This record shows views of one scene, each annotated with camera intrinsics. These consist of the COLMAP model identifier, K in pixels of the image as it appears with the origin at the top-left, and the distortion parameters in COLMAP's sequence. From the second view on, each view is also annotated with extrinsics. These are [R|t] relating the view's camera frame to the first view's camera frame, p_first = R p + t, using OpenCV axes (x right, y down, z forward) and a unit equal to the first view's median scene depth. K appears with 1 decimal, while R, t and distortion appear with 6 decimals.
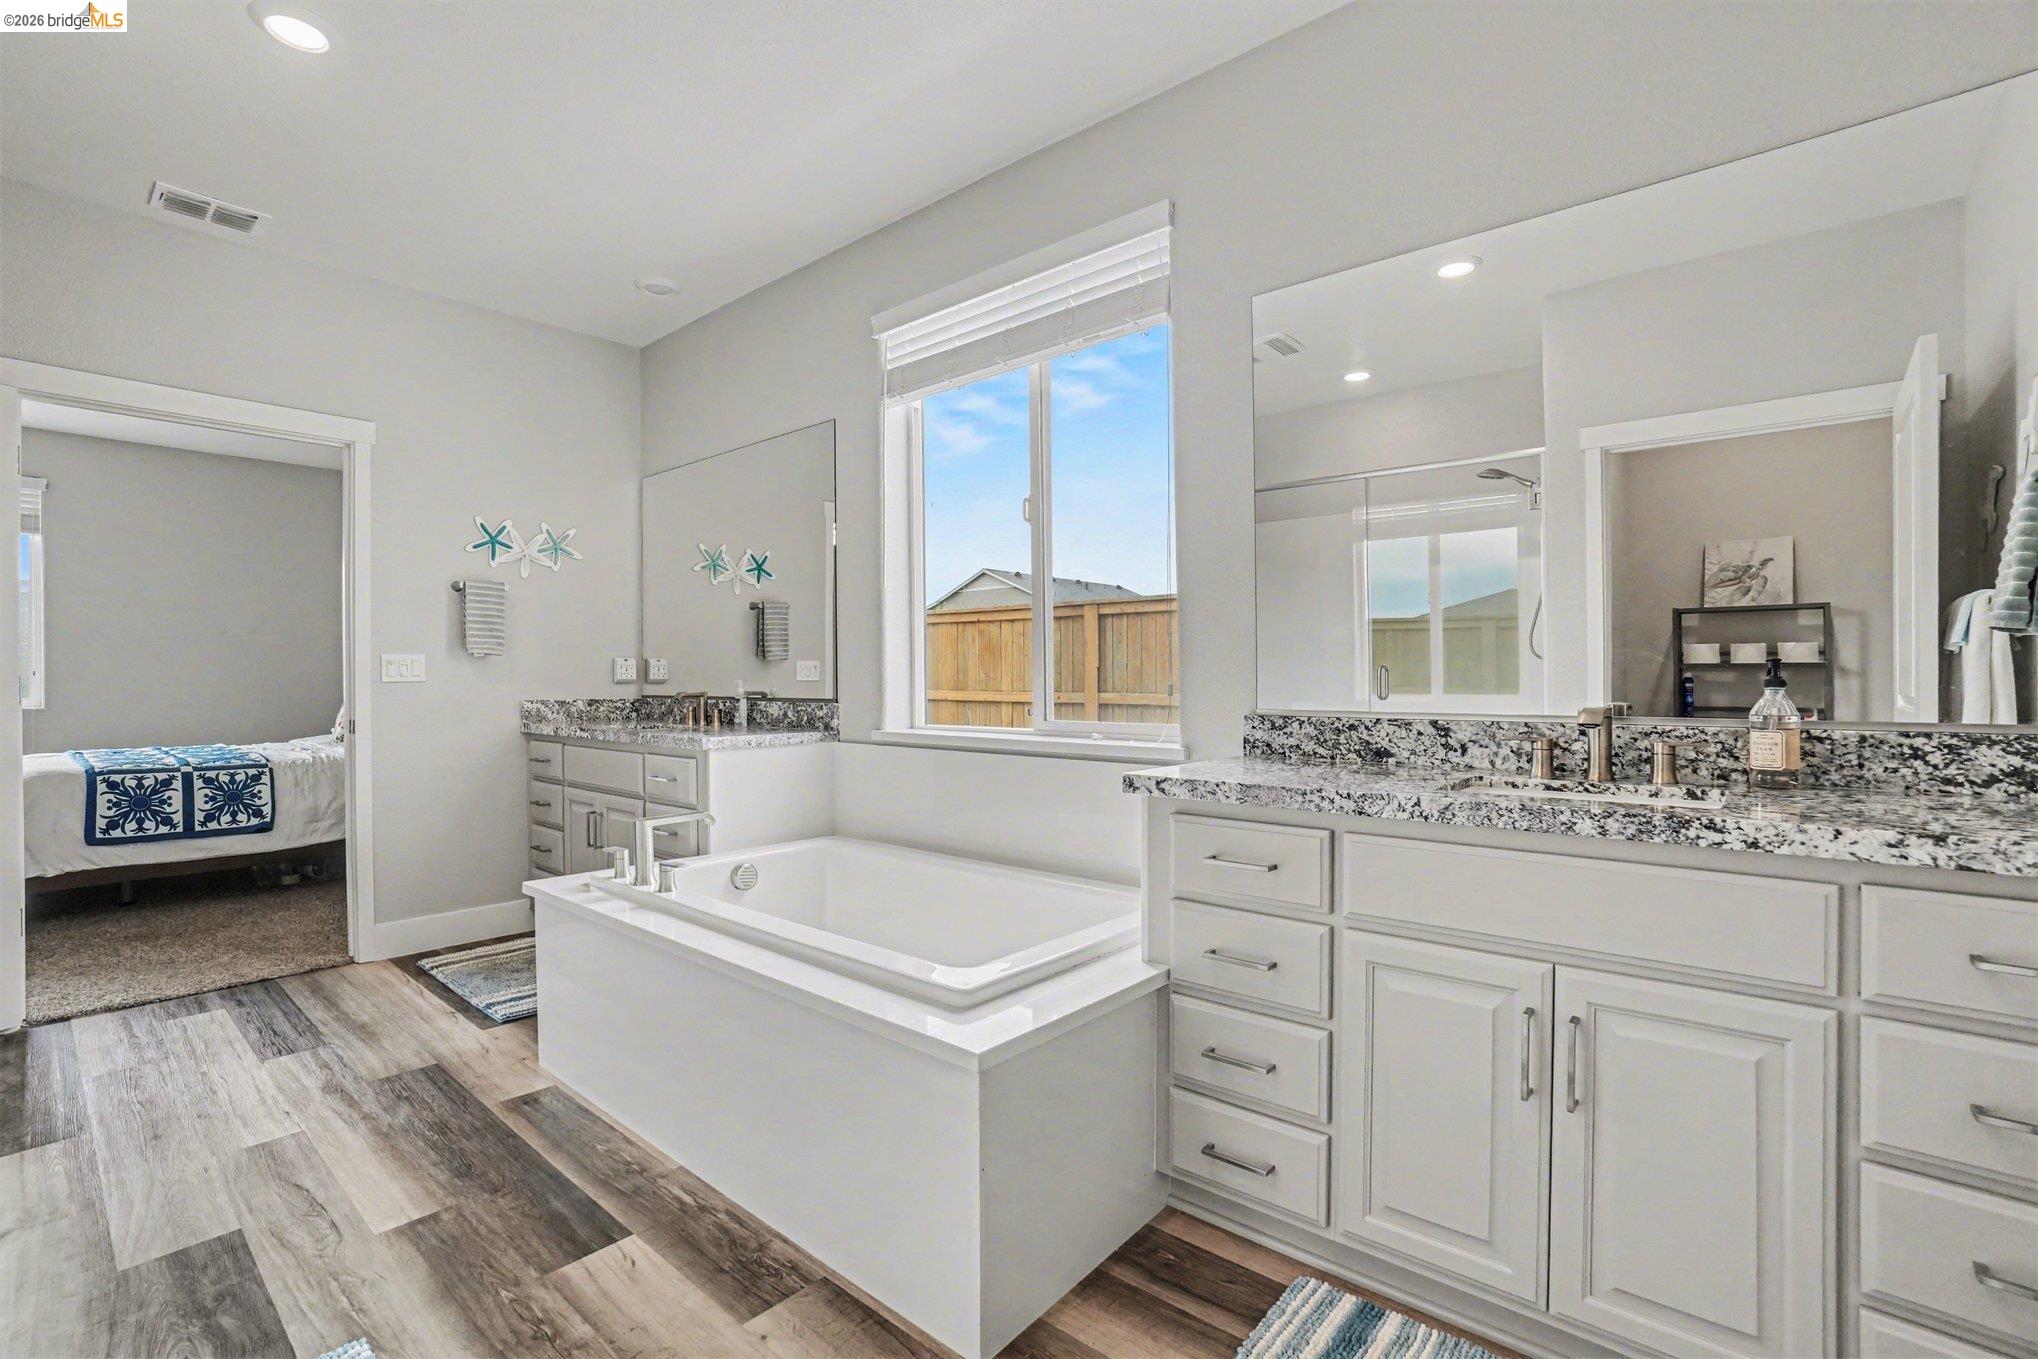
lens RADIAL K [[915.3, 0, 1015.7], [0, 915.3, 680.7], [0, 0, 1]] dist [-0.064499, 0.023374]
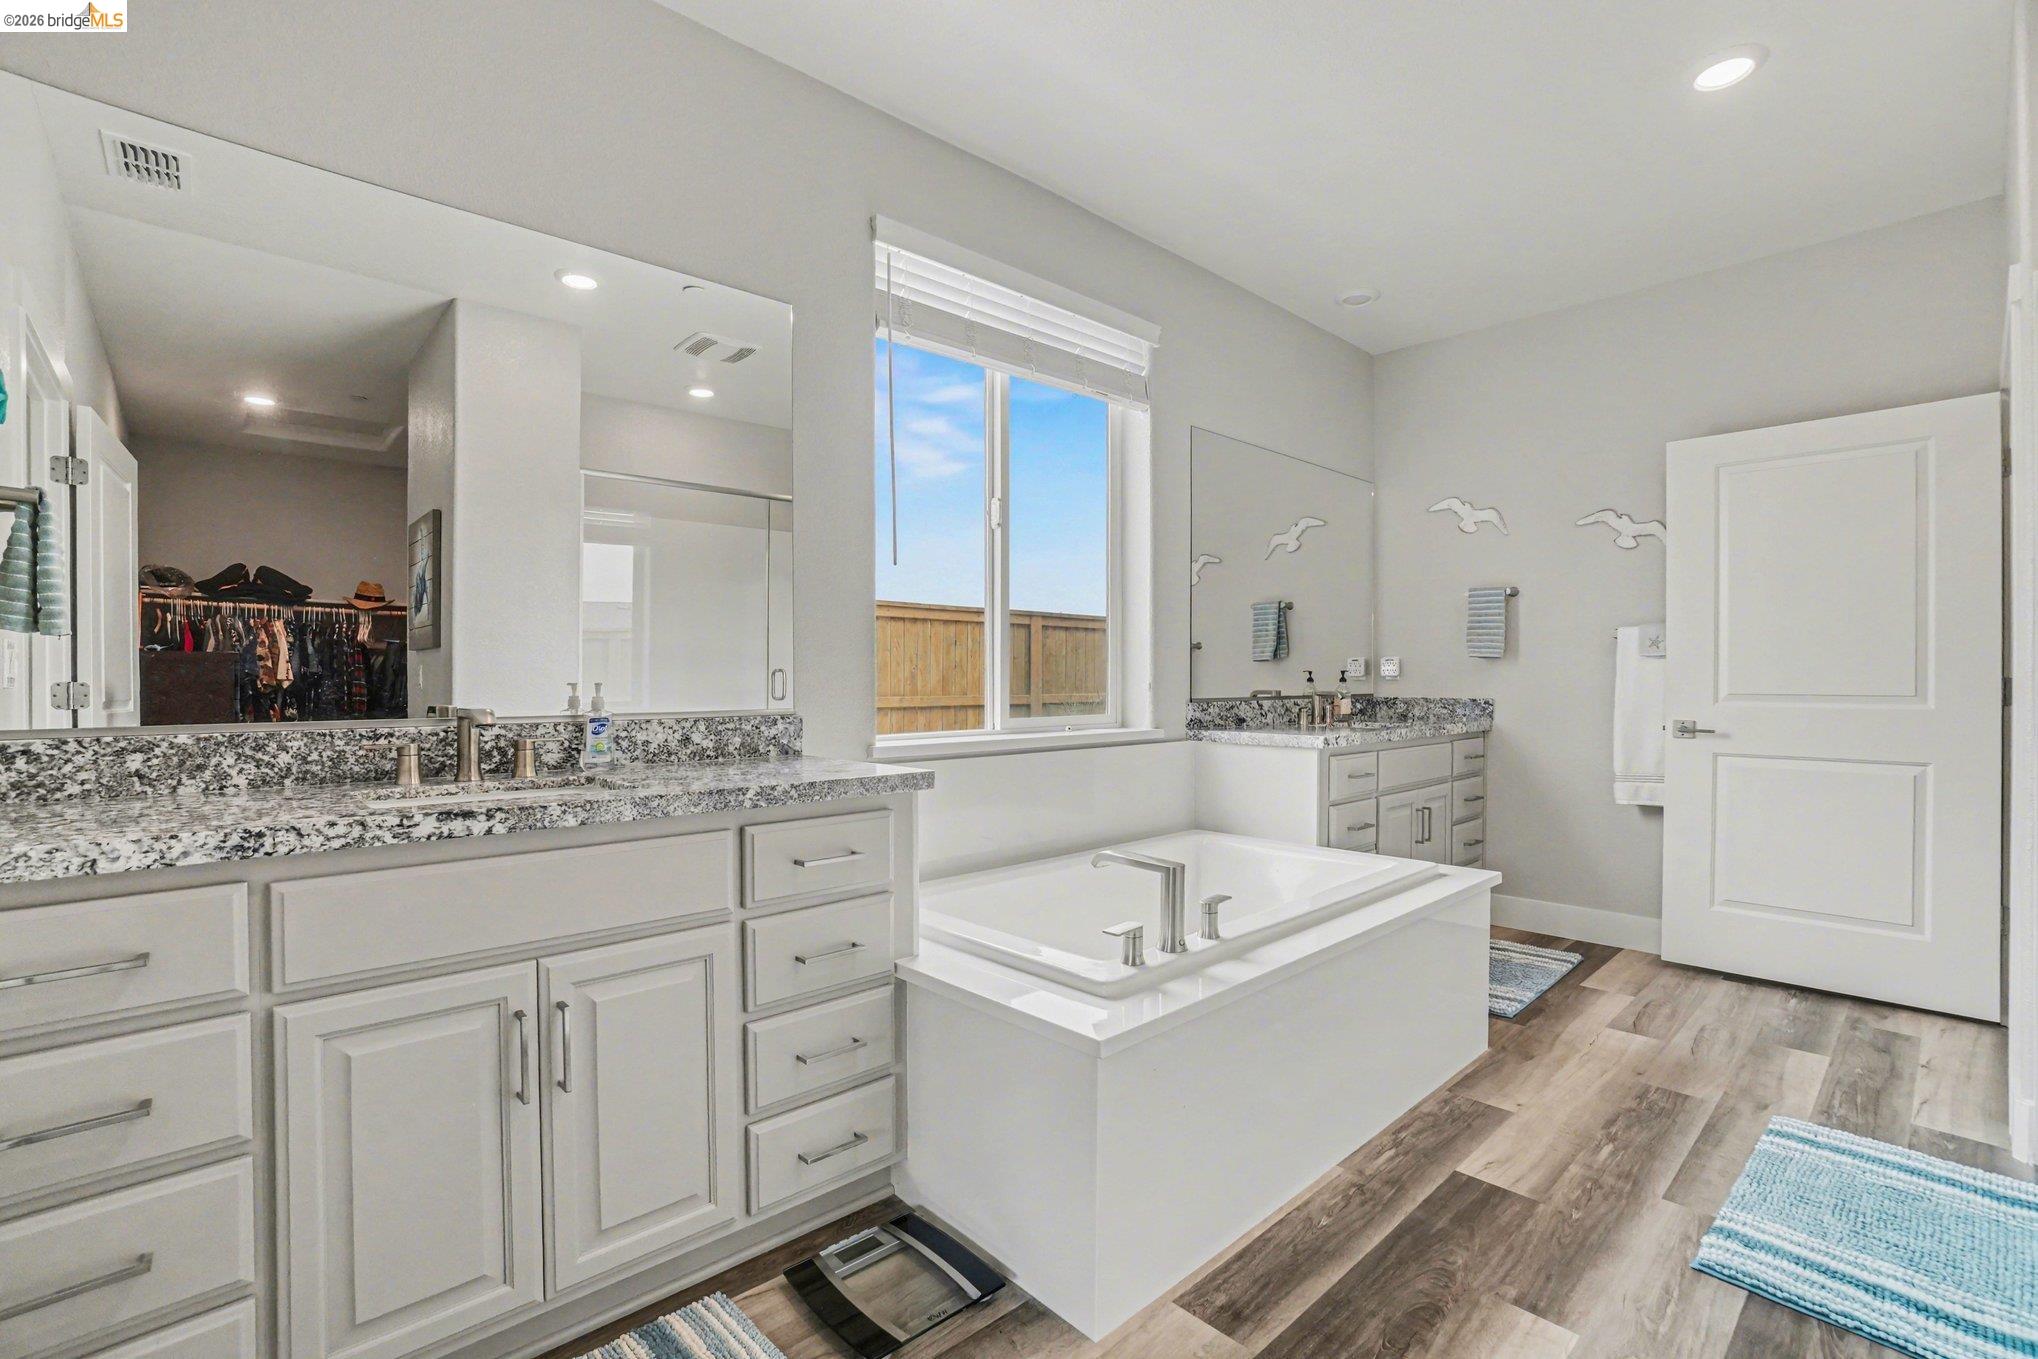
lens RADIAL K [[905.5, 0, 1008.6], [0, 905.5, 675.0], [0, 0, 1]] dist [-0.062353, 0.022261]
pose [[0.118741, 0.010046, 0.992874, -1.310305], [0.010415, 0.999881, -0.011362, 0.005299], [-0.992871, 0.011690, 0.118622, 1.160643]]
